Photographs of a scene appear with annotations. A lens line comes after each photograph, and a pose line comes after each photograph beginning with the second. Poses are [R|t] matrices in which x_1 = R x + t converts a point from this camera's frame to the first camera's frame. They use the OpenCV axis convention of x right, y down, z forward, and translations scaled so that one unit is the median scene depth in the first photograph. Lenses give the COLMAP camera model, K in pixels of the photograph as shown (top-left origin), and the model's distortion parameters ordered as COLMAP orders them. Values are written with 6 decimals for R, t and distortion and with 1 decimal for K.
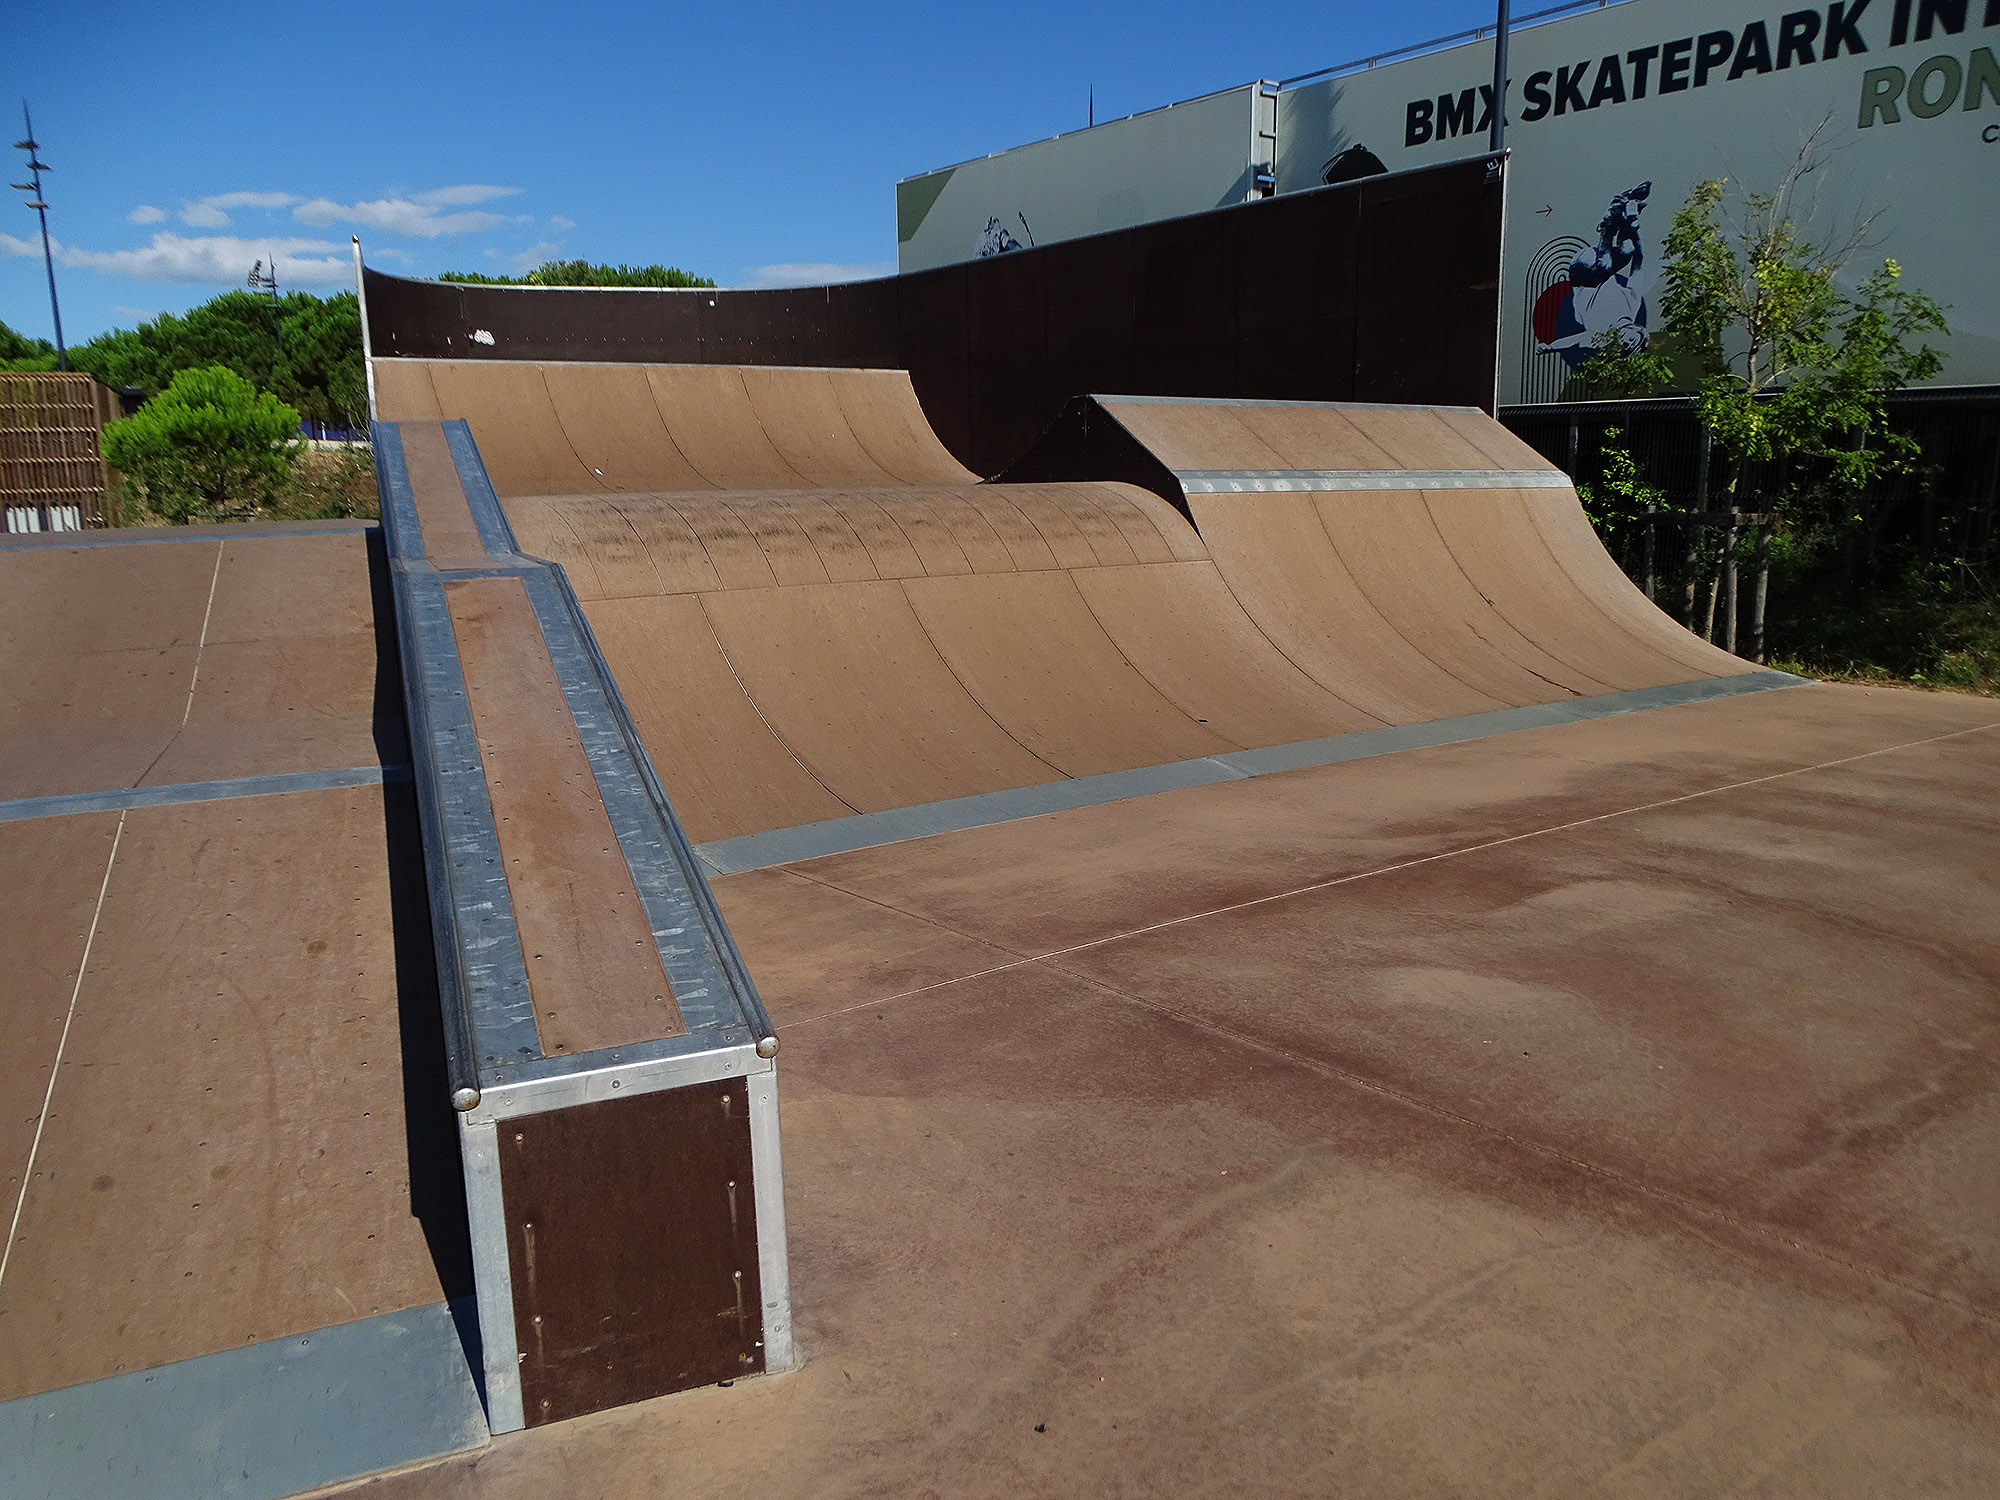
lens RADIAL K [[1699.7, 0, 1161.7], [0, 1699.7, 799.3], [0, 0, 1]] dist [-0.011250, 0.012542]
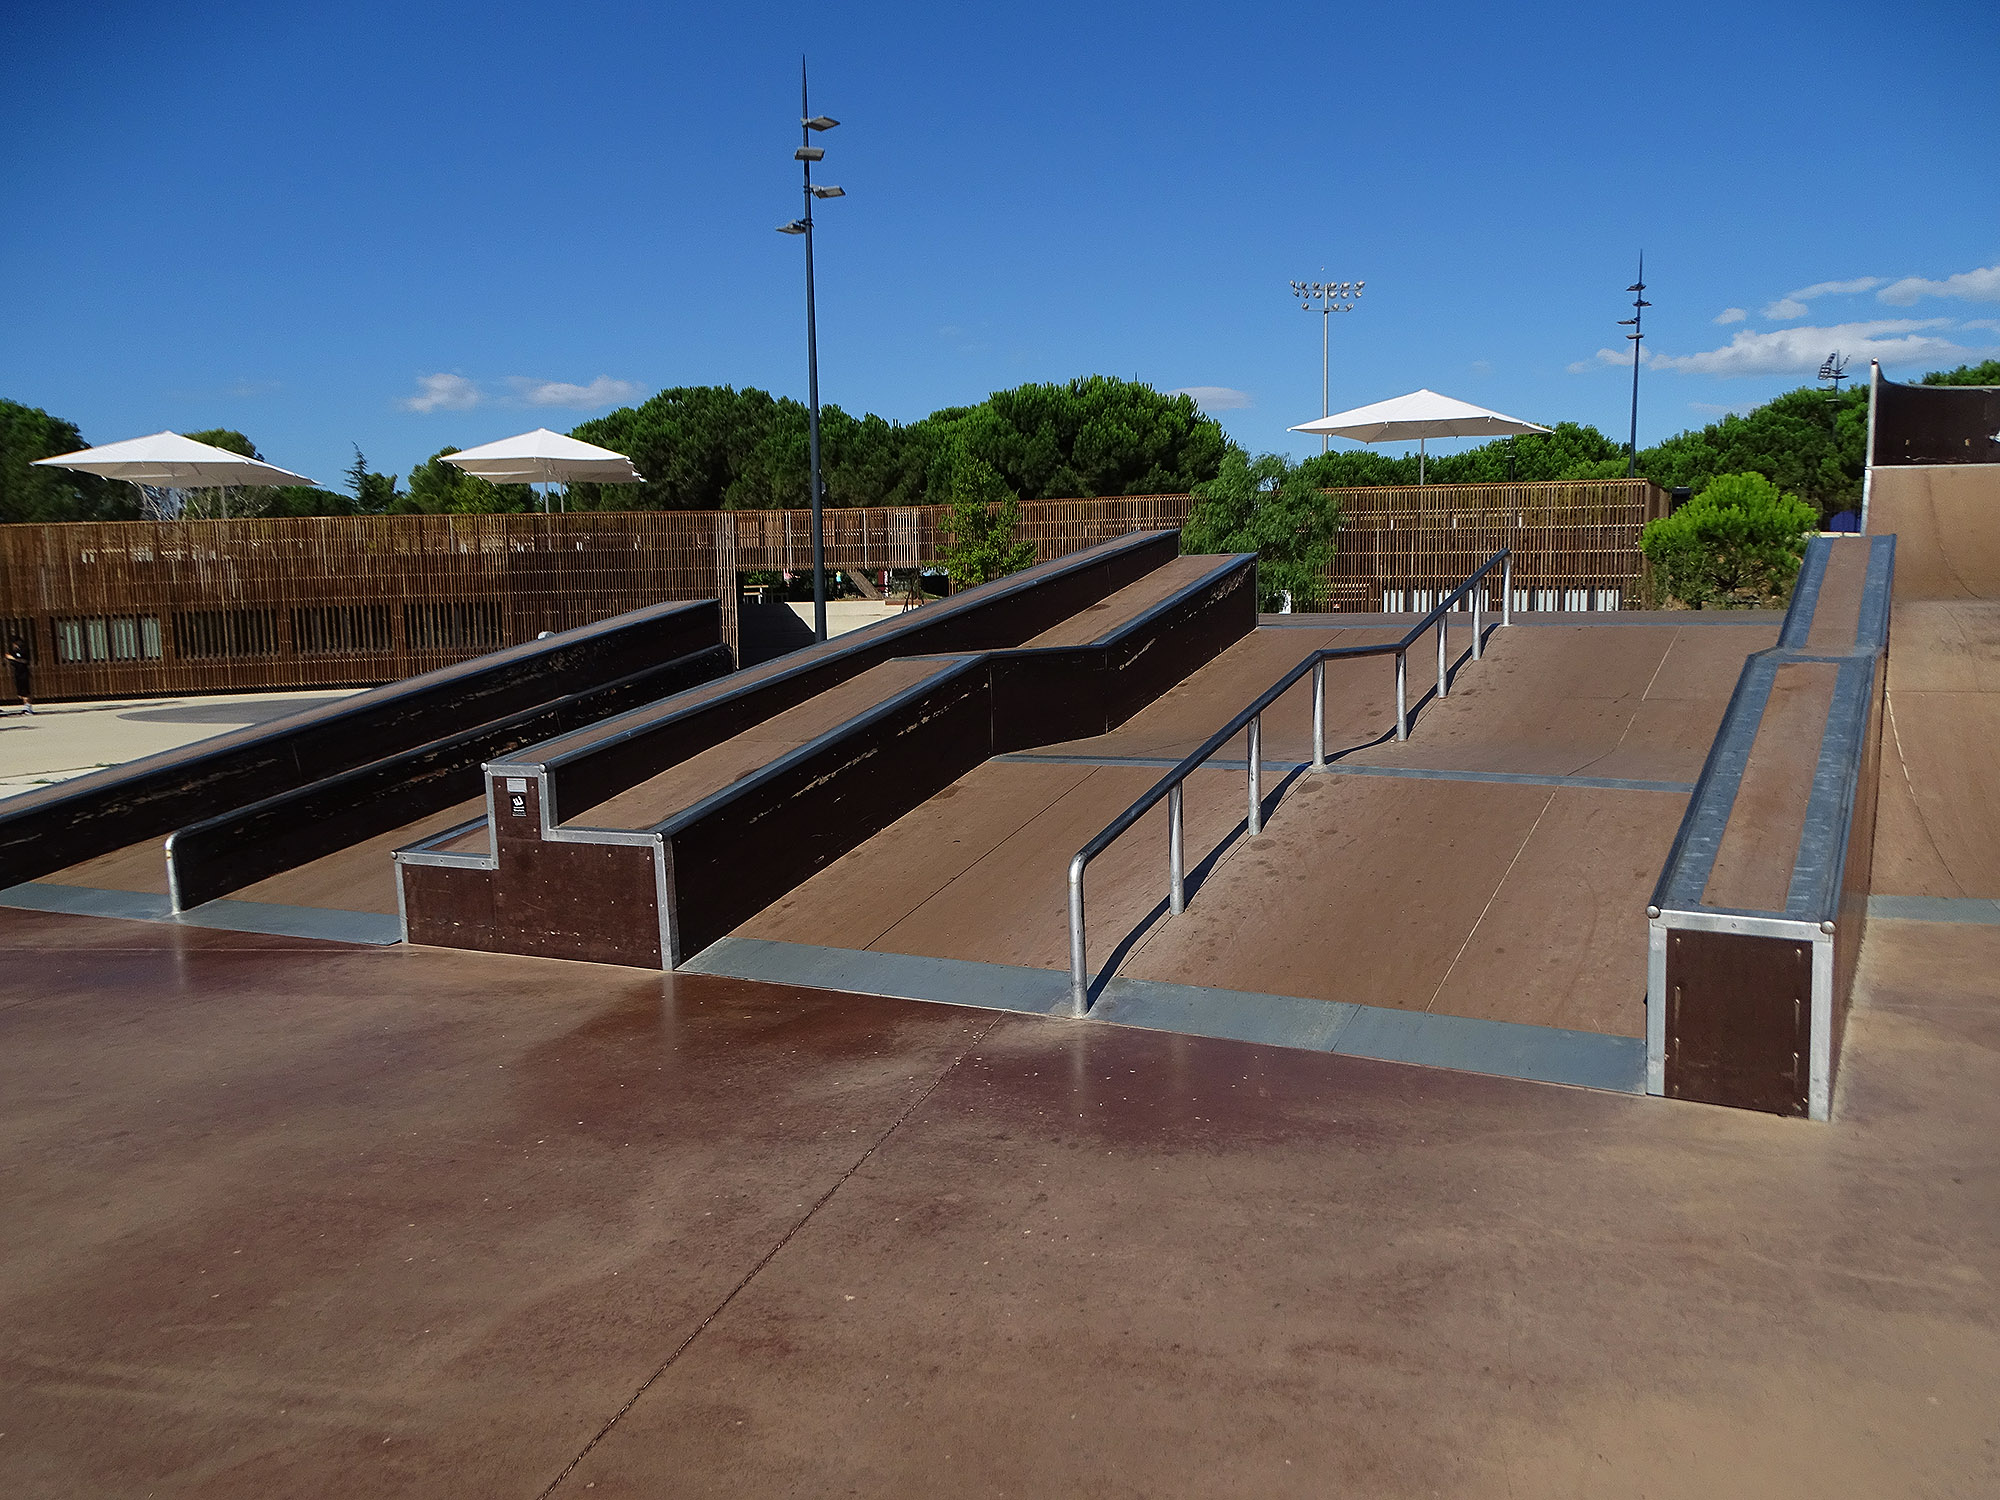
lens RADIAL K [[1715.5, 0, 1007.7], [0, 1715.5, 694.6], [0, 0, 1]] dist [0.094584, 0.007454]
pose [[0.615524, 0.074595, -0.784580, 0.068876], [-0.161983, 0.986231, -0.033313, 0.010994], [0.771292, 0.147594, 0.619132, -0.086758]]
